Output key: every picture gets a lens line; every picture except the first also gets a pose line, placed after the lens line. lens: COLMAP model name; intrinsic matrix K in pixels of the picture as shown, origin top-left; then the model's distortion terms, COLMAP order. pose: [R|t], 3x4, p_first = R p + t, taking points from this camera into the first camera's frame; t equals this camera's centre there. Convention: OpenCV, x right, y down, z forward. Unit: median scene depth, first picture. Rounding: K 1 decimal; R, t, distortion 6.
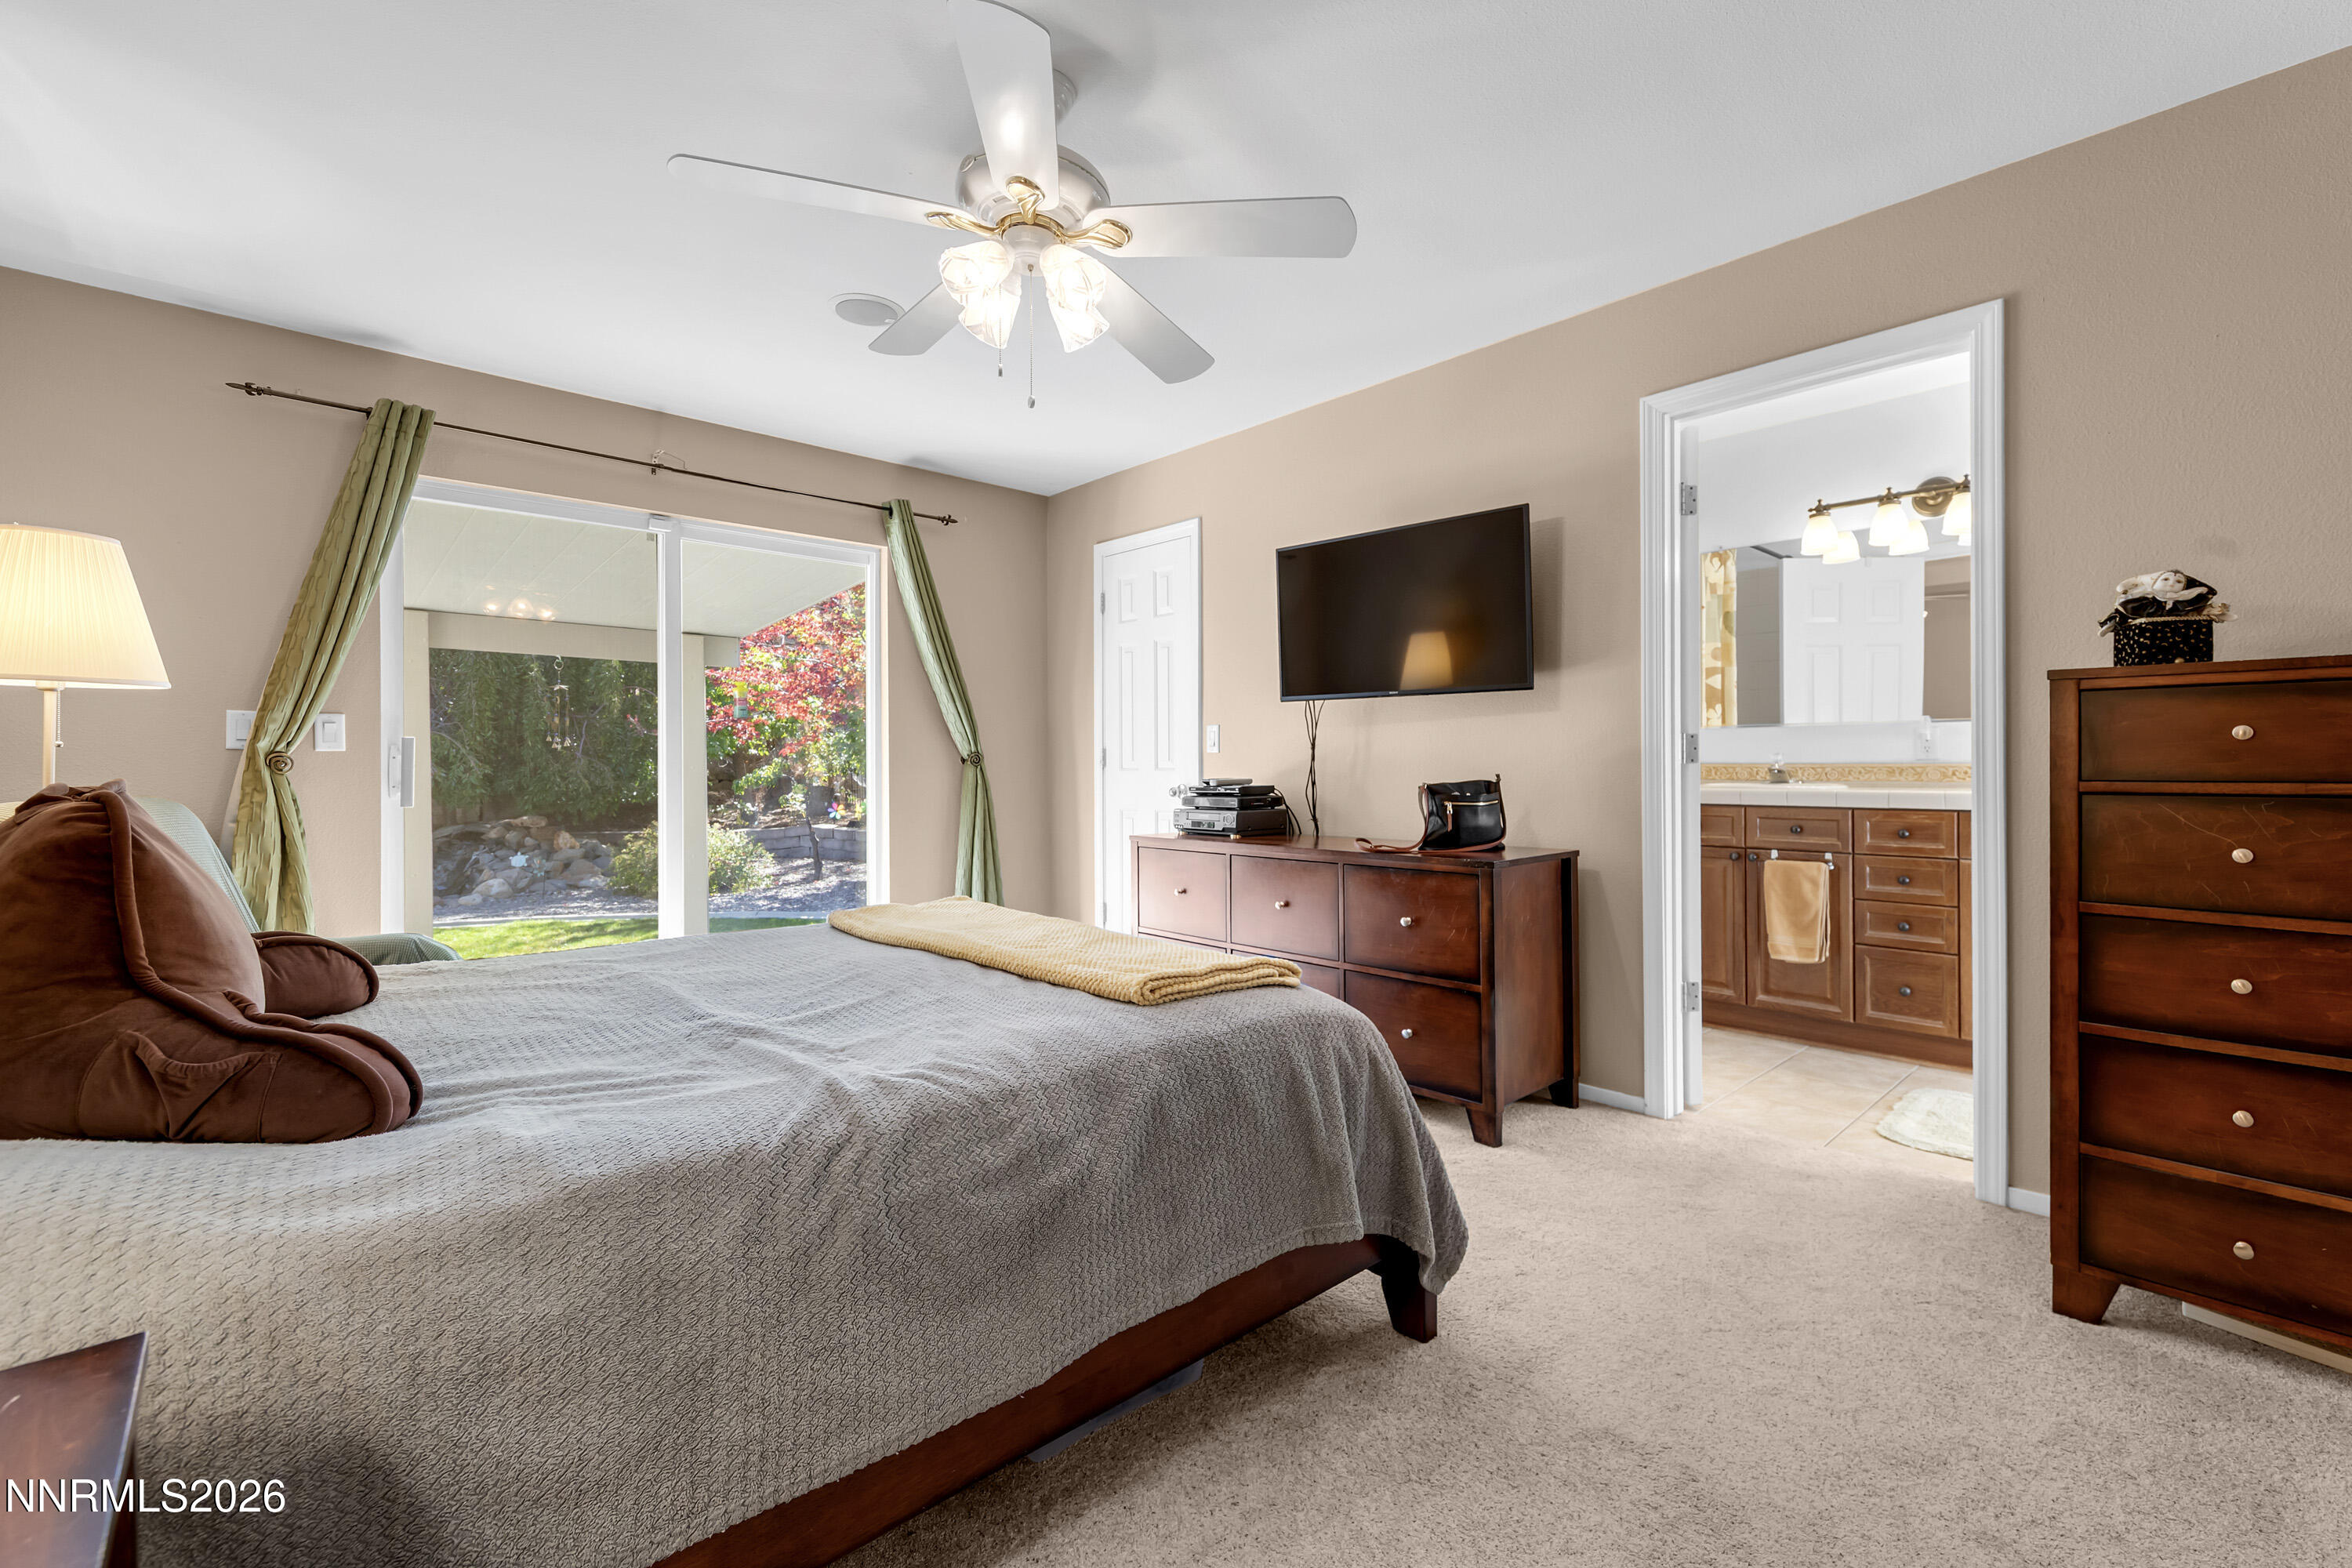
lens RADIAL K [[1044.2, 0, 1173.8], [0, 1044.2, 783.8], [0, 0, 1]] dist [0.009453, -0.003289]
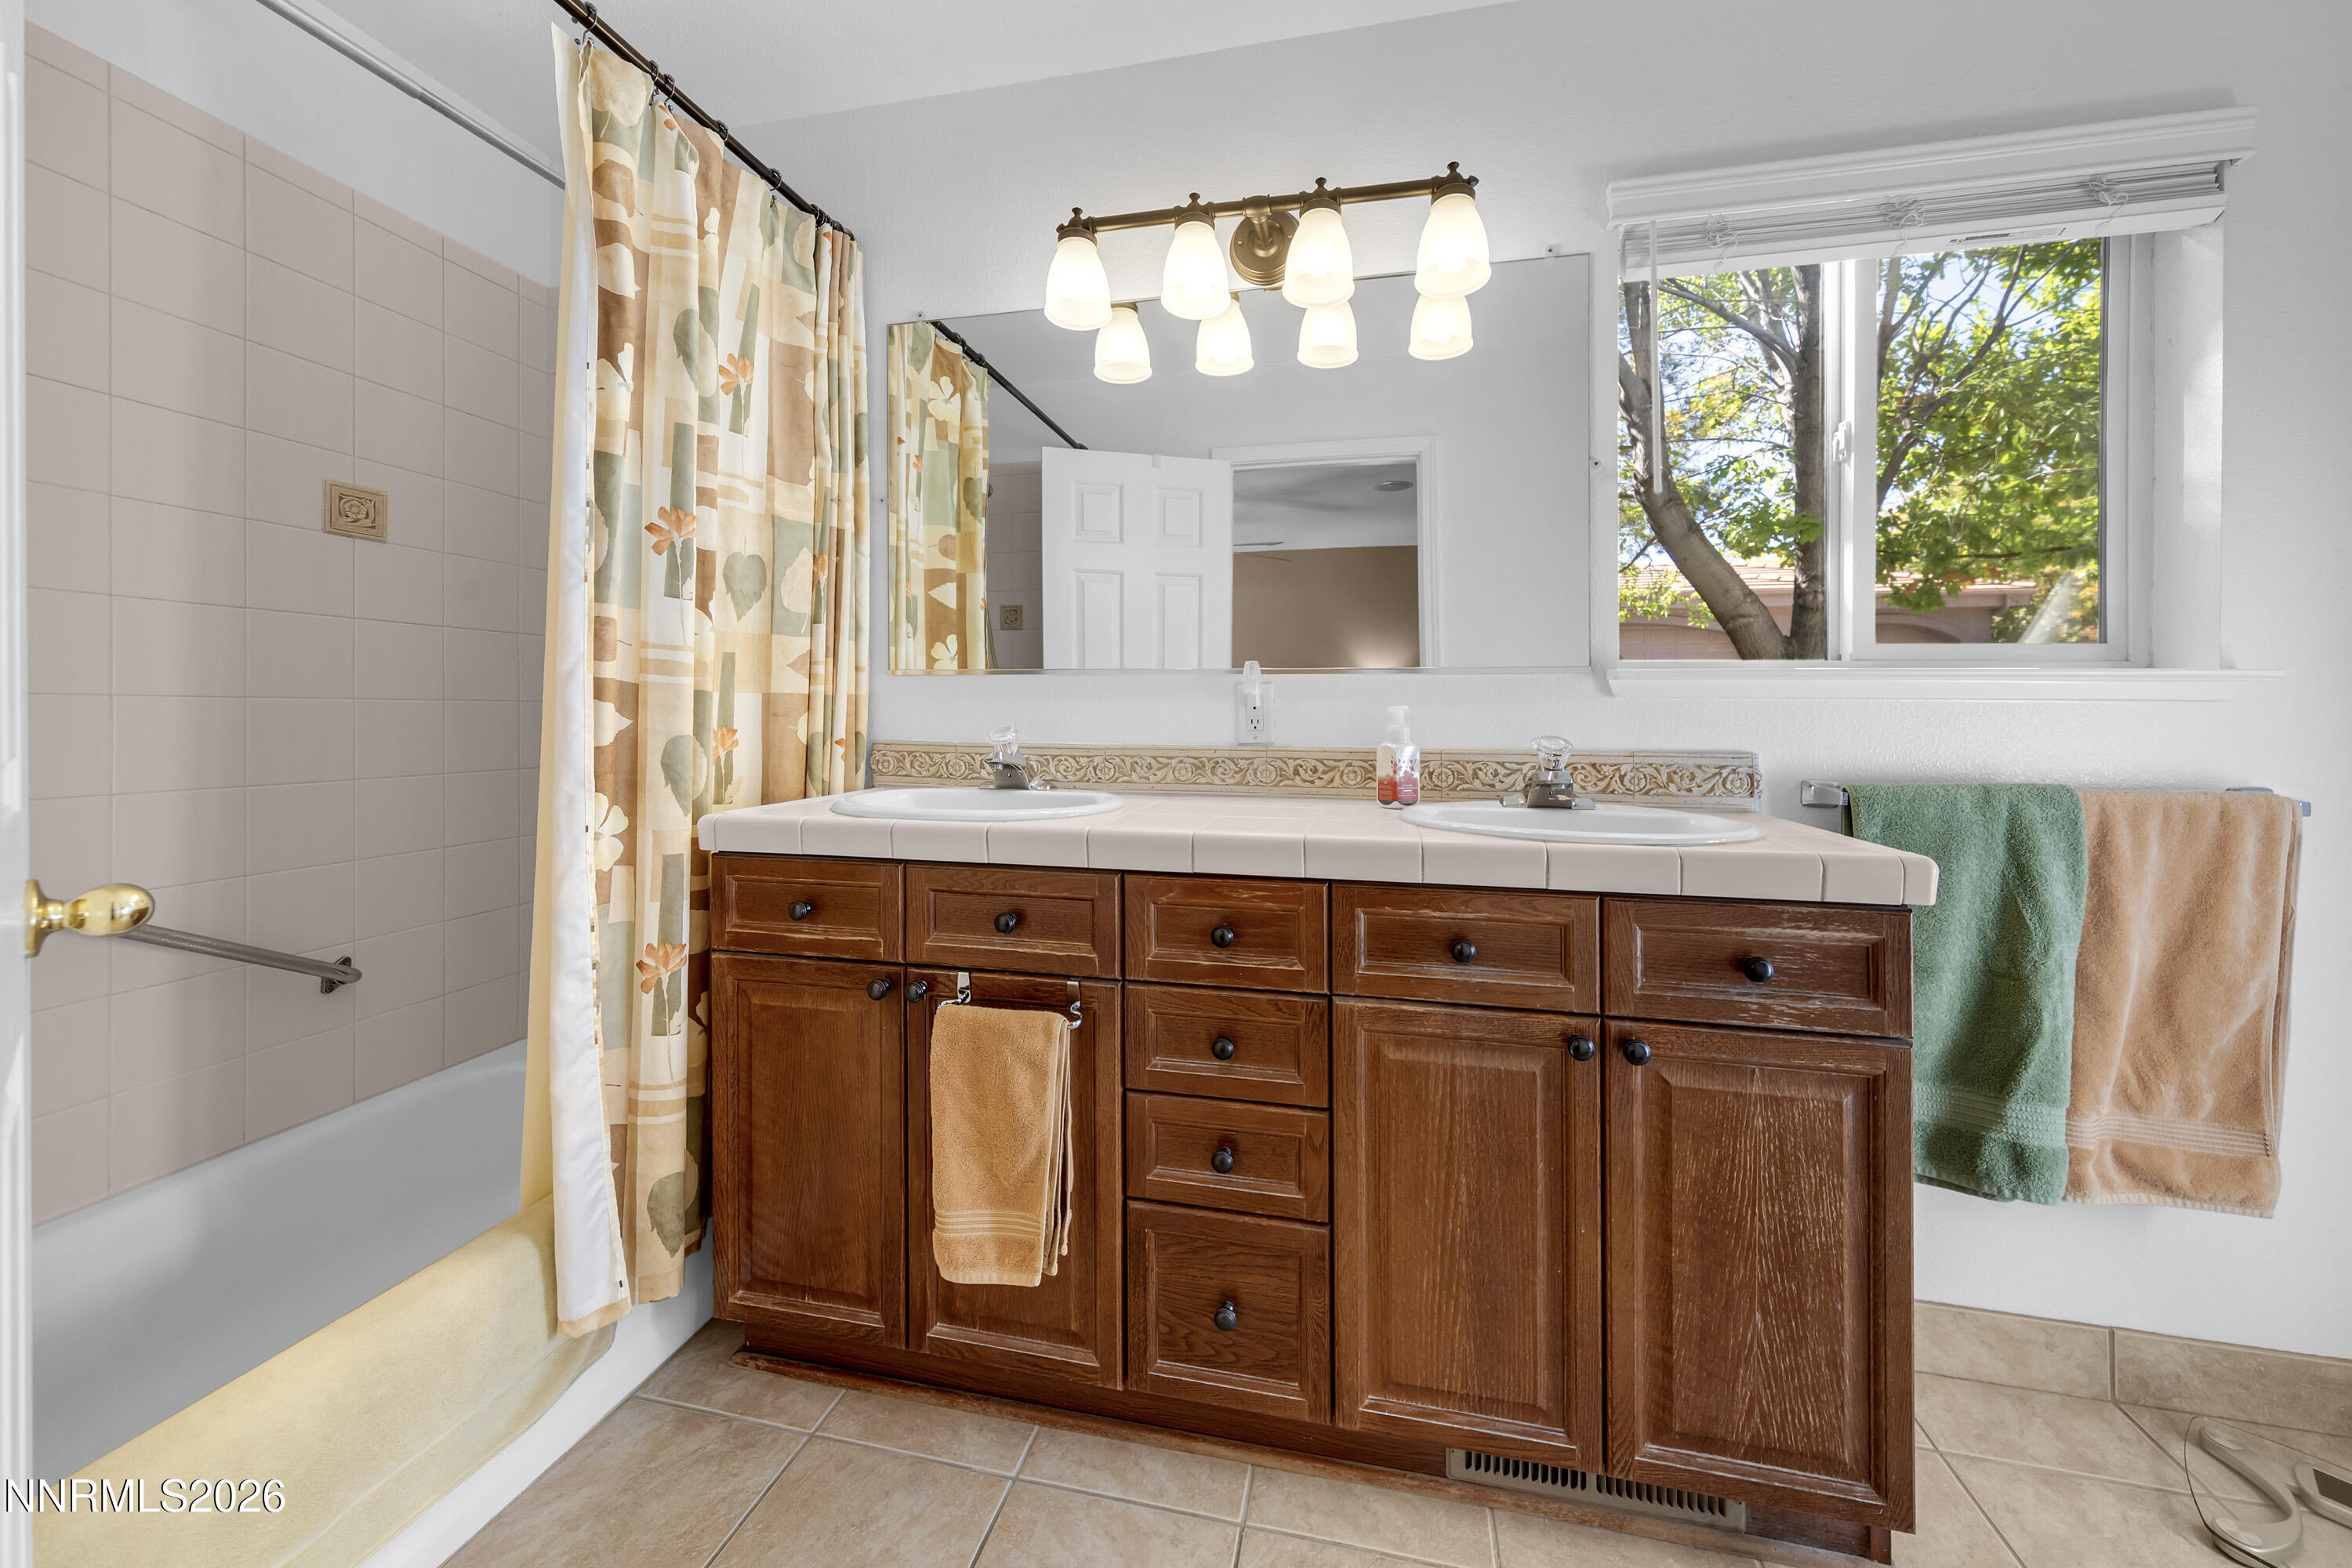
lens RADIAL K [[805.0, 0, 1220.6], [0, 805.0, 707.4], [0, 0, 1]] dist [0.007088, -0.000469]
pose [[0.808209, 0.009783, 0.588814, 0.558965], [0.001148, 0.999834, -0.018188, -0.040461], [-0.588894, 0.015376, 0.808064, 0.817863]]
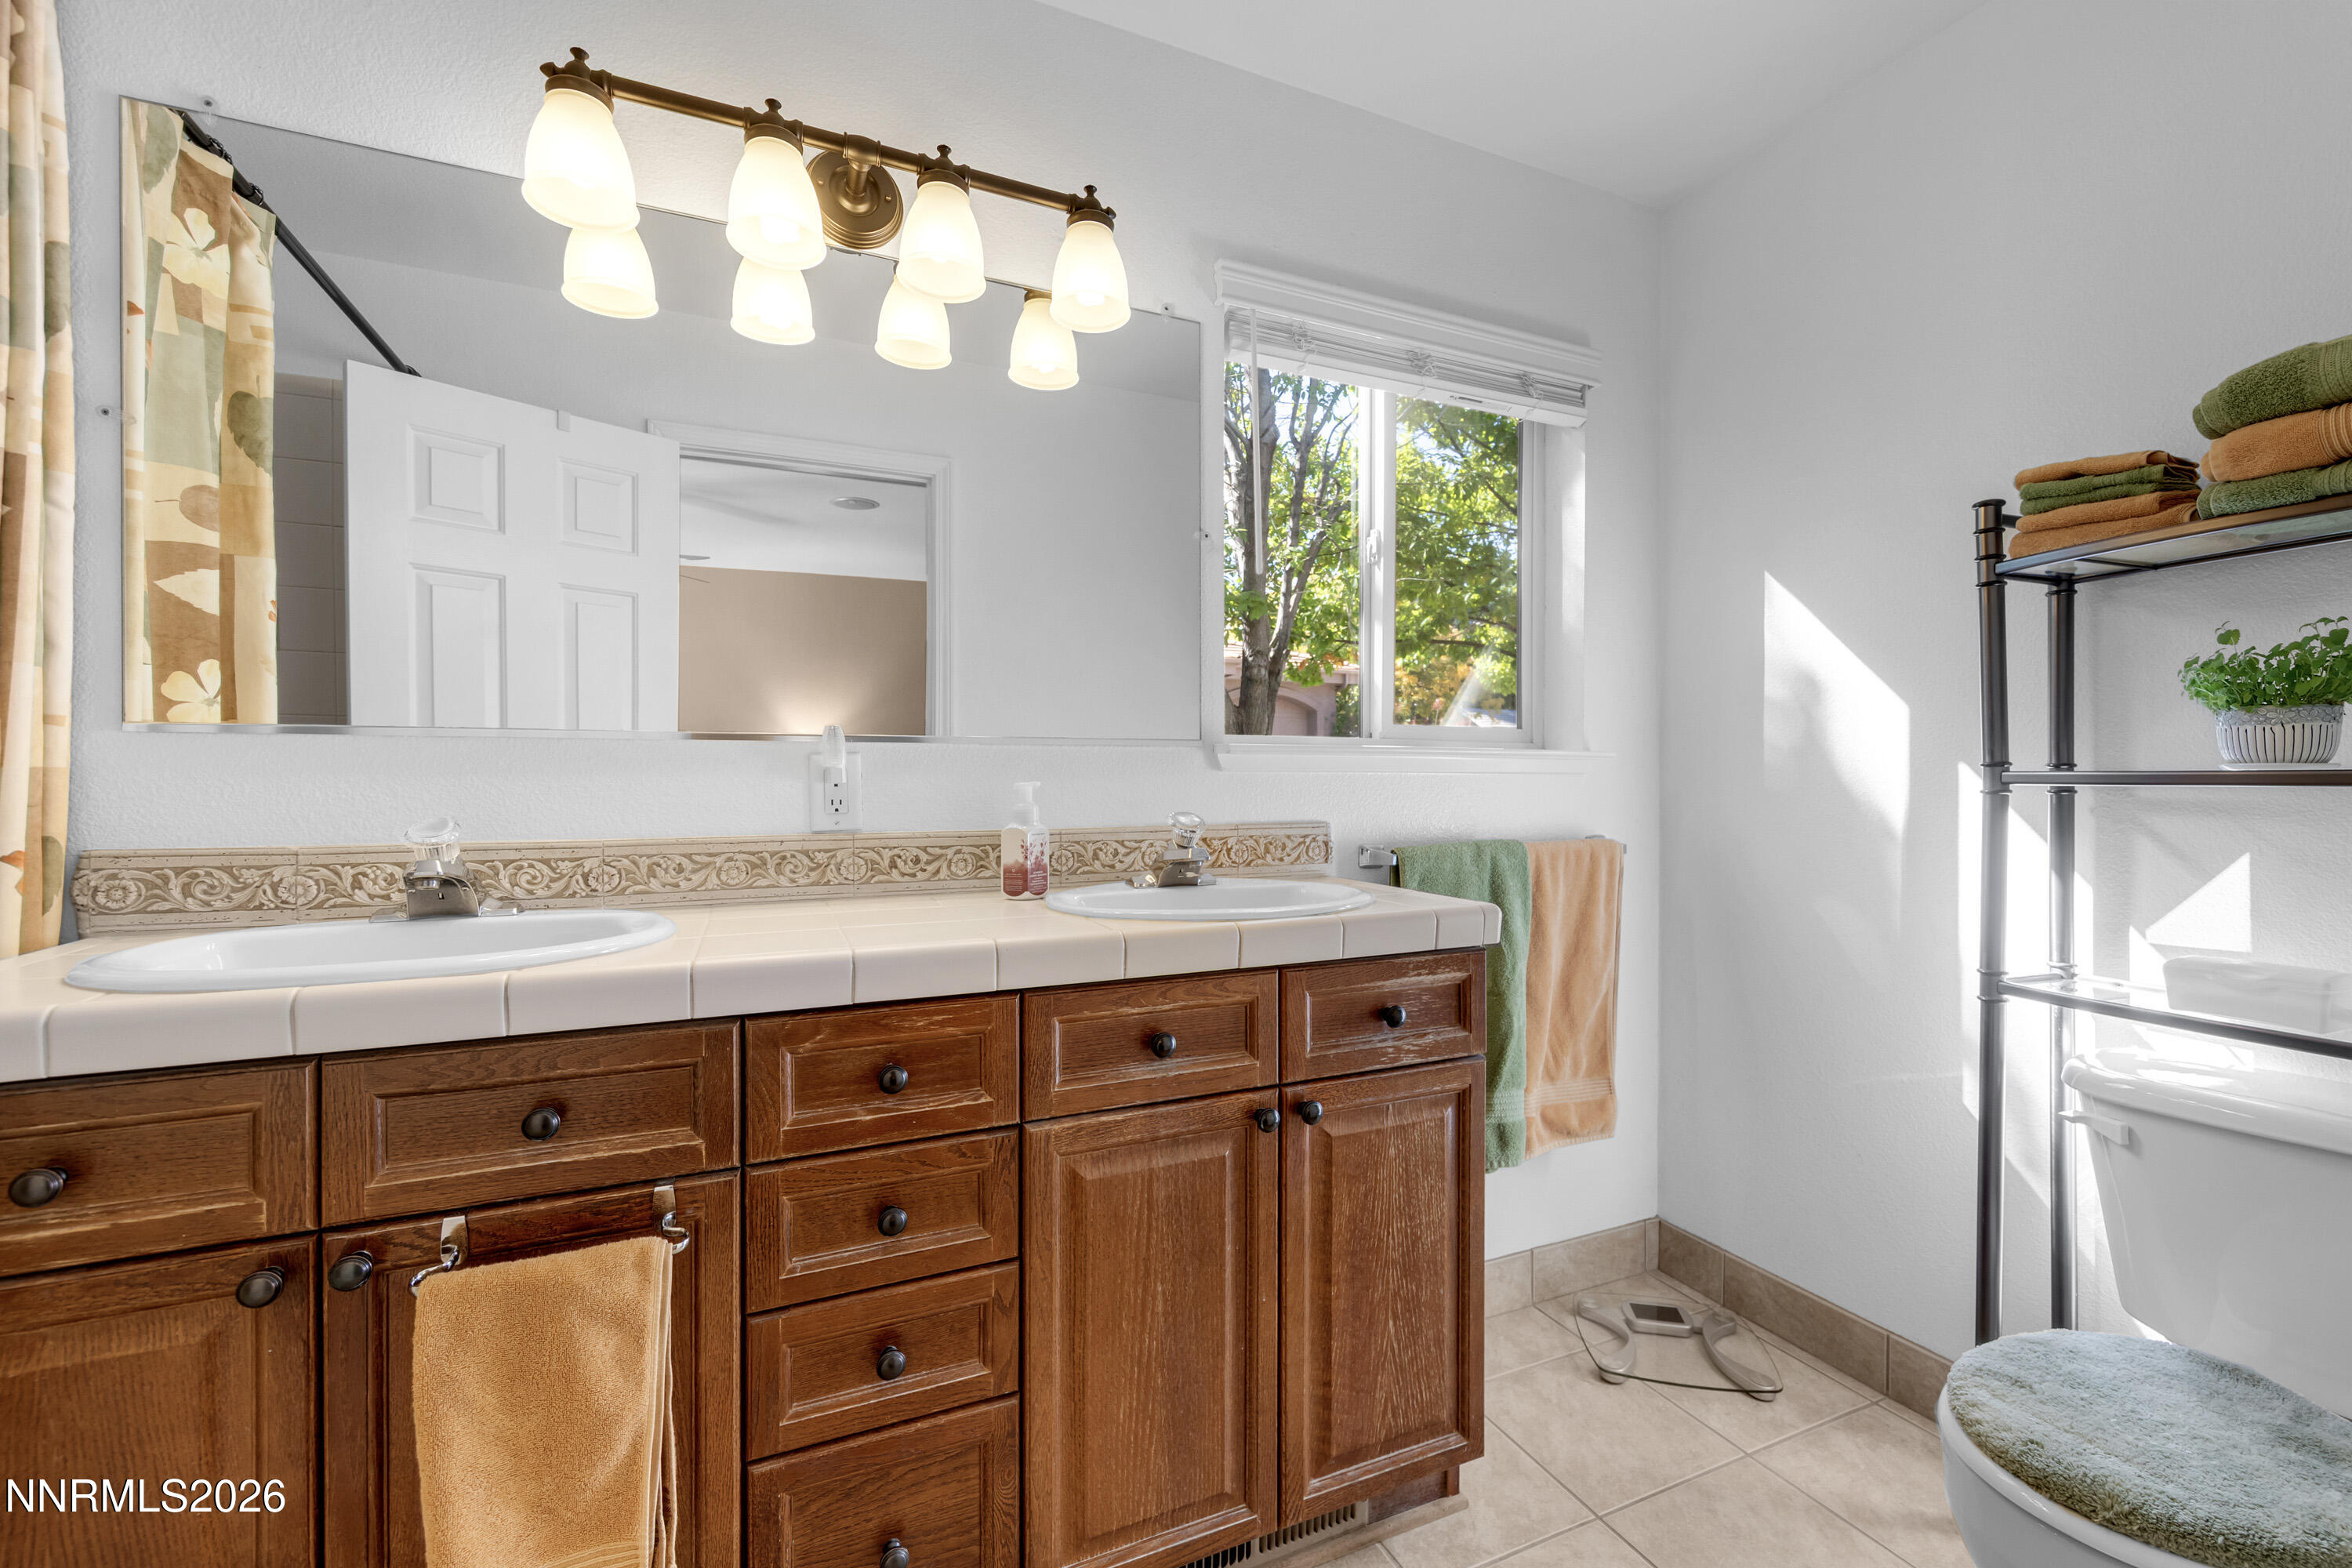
lens RADIAL K [[960.0, 0, 1181.0], [0, 960.0, 770.7], [0, 0, 1]] dist [0.006631, -0.001823]
pose [[0.319200, 0.007839, 0.947655, 0.485045], [0.014036, 0.999817, -0.012999, -0.047575], [-0.947583, 0.017451, 0.319032, 0.900444]]
